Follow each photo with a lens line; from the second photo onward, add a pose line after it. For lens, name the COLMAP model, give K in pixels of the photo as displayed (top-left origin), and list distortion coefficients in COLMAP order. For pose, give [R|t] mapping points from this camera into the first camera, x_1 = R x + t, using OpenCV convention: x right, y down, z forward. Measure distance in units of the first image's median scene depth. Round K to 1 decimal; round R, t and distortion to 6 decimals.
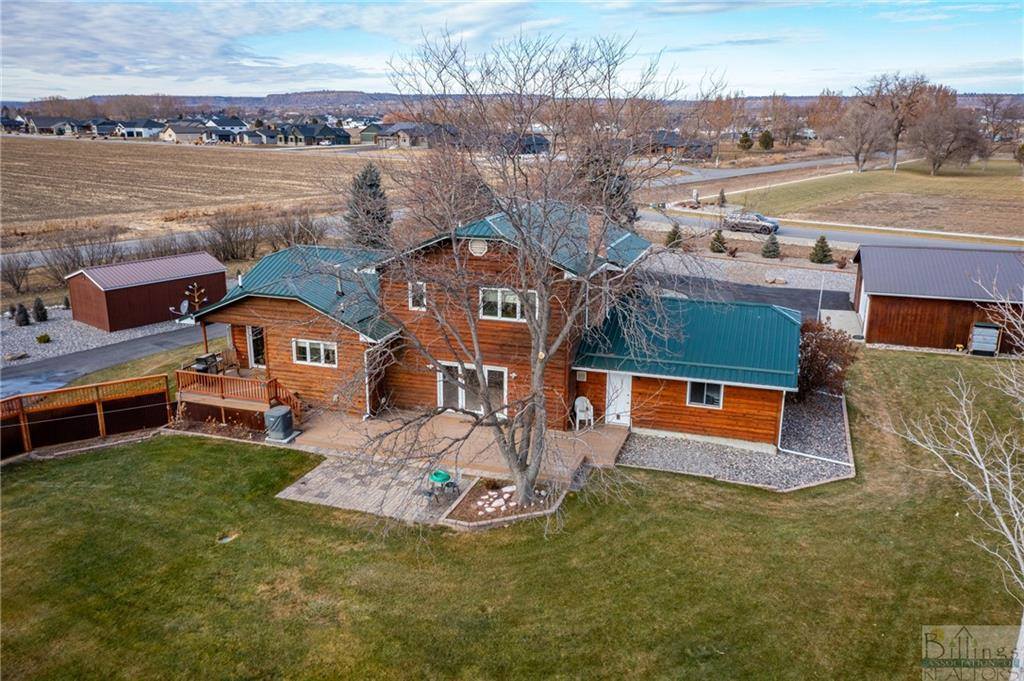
lens RADIAL K [[816.1, 0, 512.0], [0, 816.1, 340.5], [0, 0, 1]] dist [0.013074, 0.004947]
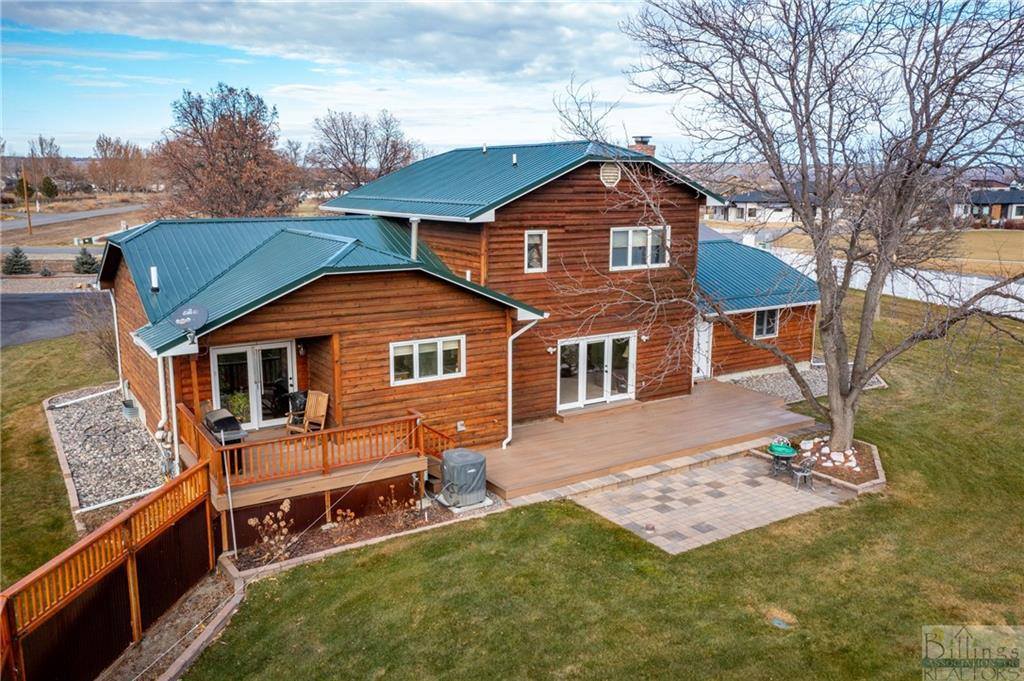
lens RADIAL K [[816.1, 0, 512.0], [0, 816.1, 340.5], [0, 0, 1]] dist [0.013074, 0.004947]
pose [[0.626753, -0.150443, 0.764557, -0.686977], [0.205353, 0.978389, 0.024179, -0.000983], [-0.751672, 0.141849, 0.644102, 0.585958]]
